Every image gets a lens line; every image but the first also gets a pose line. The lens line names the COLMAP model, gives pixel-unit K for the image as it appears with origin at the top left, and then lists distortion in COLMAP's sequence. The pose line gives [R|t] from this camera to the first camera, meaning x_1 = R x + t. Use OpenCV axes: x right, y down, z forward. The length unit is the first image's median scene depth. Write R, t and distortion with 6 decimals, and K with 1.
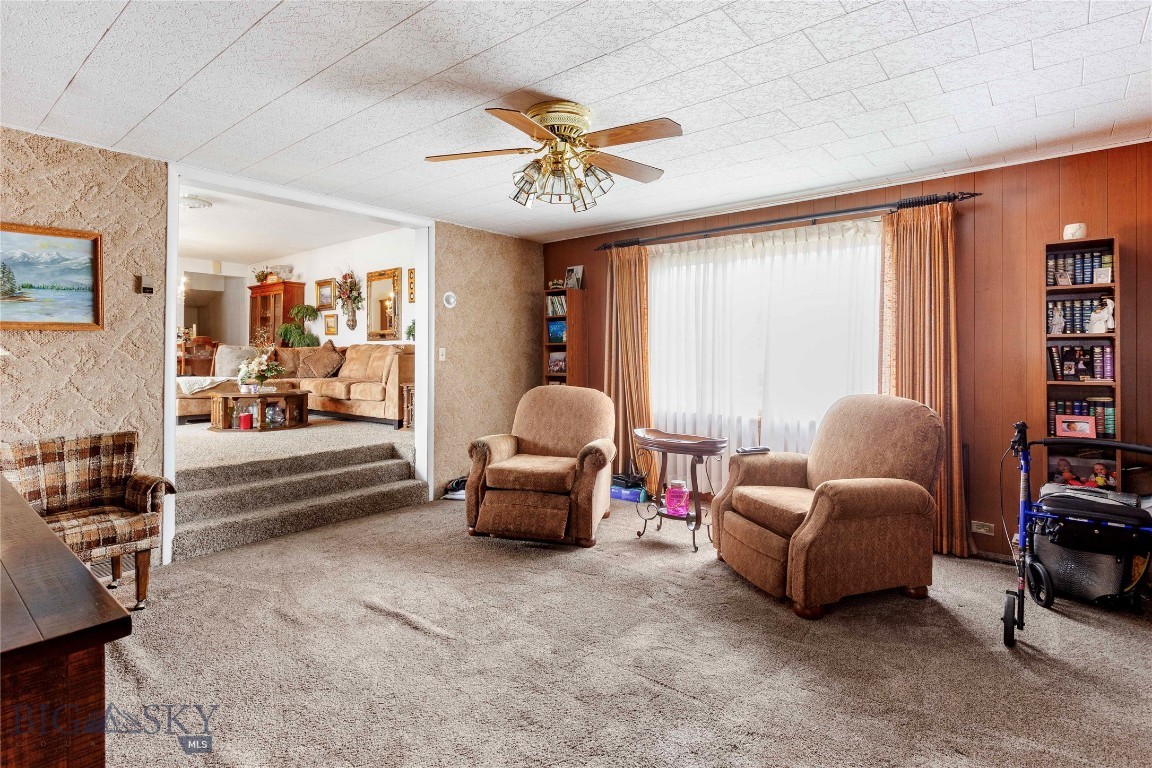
lens RADIAL K [[590.2, 0, 578.1], [0, 590.2, 350.4], [0, 0, 1]] dist [0.001255, 0.000529]
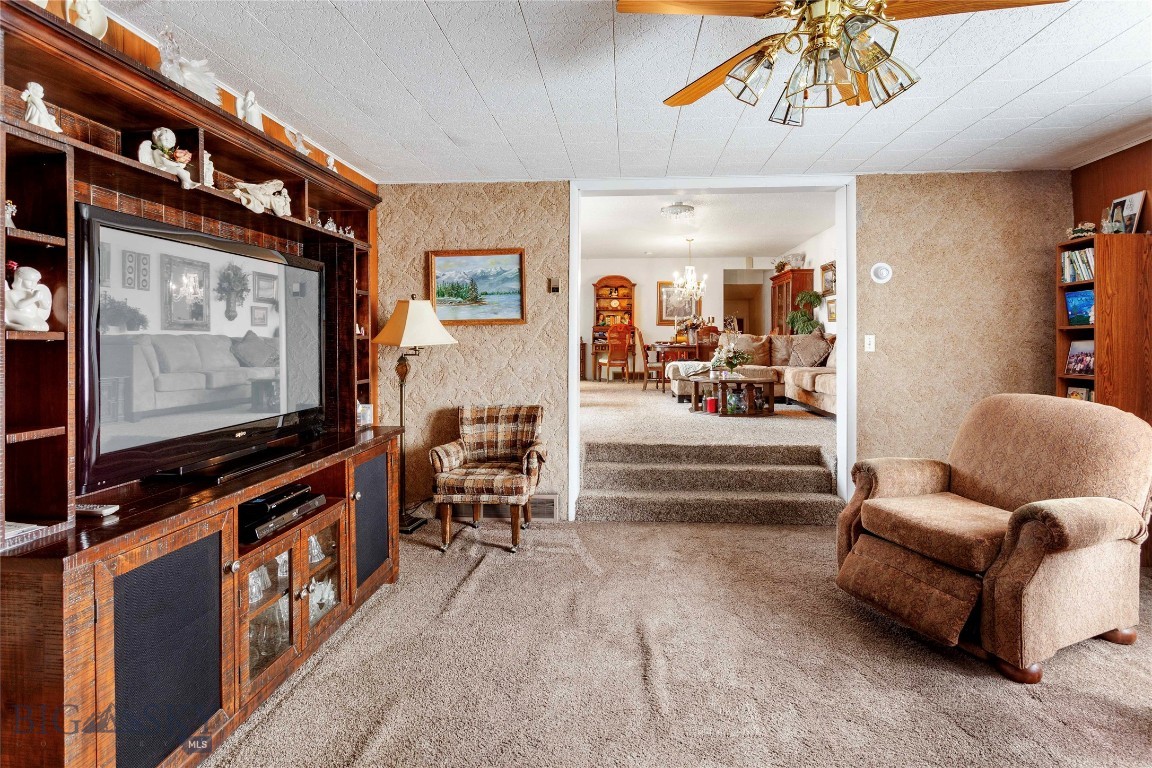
lens RADIAL K [[573.4, 0, 574.8], [0, 573.4, 336.5], [0, 0, 1]] dist [0.000968, 0.000902]
pose [[0.570191, -0.004712, -0.821498, 0.197224], [0.004041, 0.999988, -0.002931, -0.002241], [0.821502, -0.001648, 0.570203, 0.277861]]
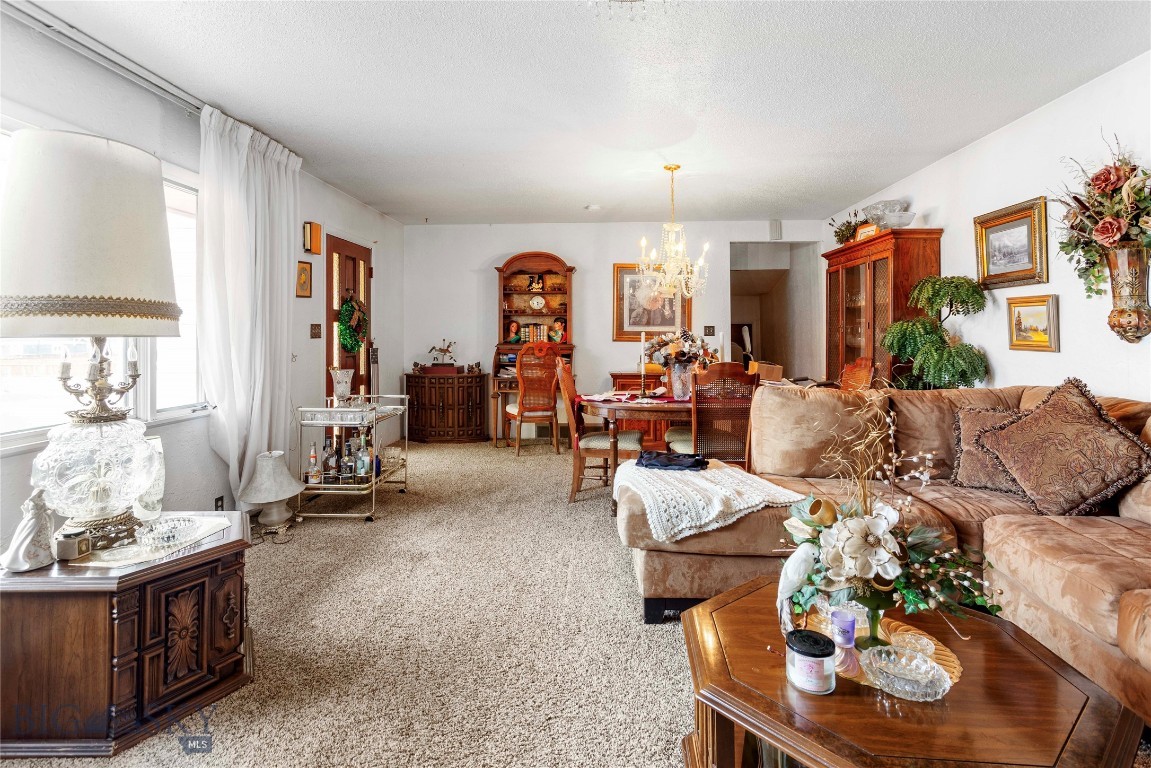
lens RADIAL K [[573.8, 0, 577.6], [0, 573.8, 318.8], [0, 0, 1]] dist [0.000689, 0.000220]
pose [[0.605245, -0.024344, -0.795667, -0.604241], [0.009621, 0.999683, -0.023267, -0.081676], [0.795981, 0.006427, 0.605287, 1.096236]]
